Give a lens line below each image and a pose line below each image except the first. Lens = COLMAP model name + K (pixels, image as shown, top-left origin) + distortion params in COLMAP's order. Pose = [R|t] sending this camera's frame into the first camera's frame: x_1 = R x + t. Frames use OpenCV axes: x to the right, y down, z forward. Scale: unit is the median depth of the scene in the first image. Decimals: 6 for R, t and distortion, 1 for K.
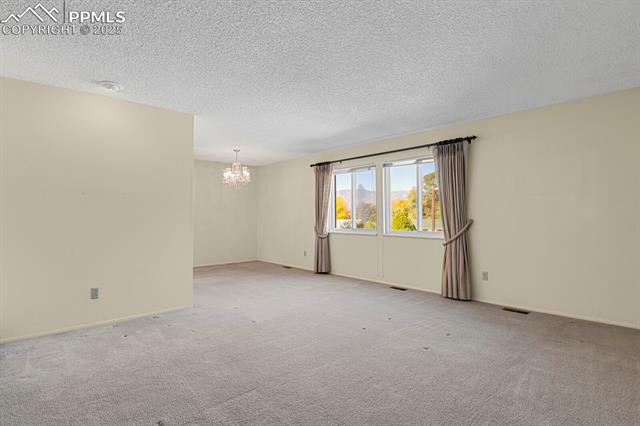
lens RADIAL K [[311.8, 0, 320.0], [0, 311.8, 213.0], [0, 0, 1]] dist [-0.025606, -0.000172]
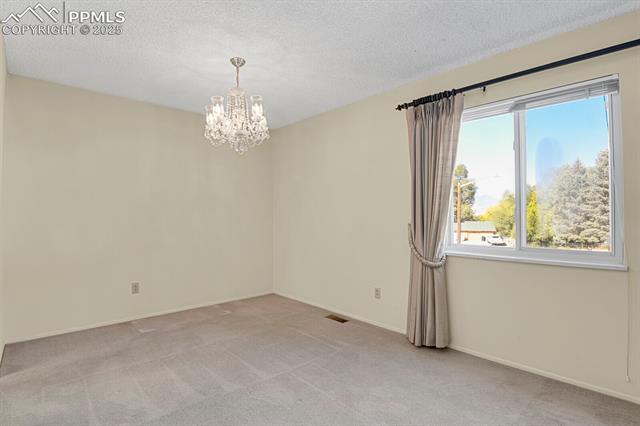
lens RADIAL K [[311.8, 0, 320.0], [0, 311.8, 213.0], [0, 0, 1]] dist [-0.025606, -0.000172]
pose [[0.999998, 0.001761, 0.000224, -0.155585], [-0.001762, 0.999997, 0.001897, 0.004064], [-0.000220, -0.001897, 0.999998, 0.579673]]
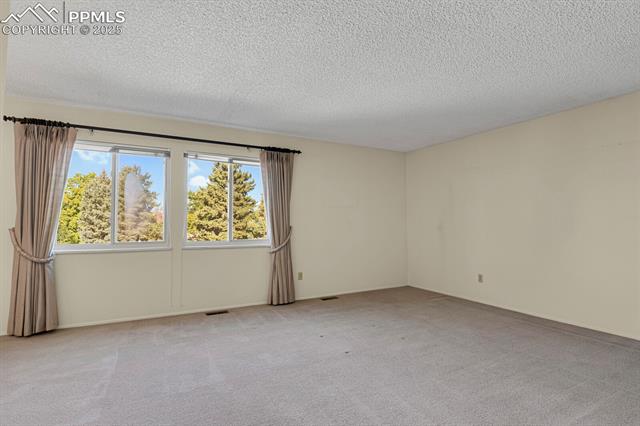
lens RADIAL K [[326.3, 0, 327.7], [0, 326.3, 215.2], [0, 0, 1]] dist [-0.029938, 0.000003]
pose [[0.235297, 0.023803, 0.971632, -0.409928], [-0.013137, 0.999687, -0.021309, 0.003136], [-0.971835, -0.007751, 0.235536, 0.425129]]
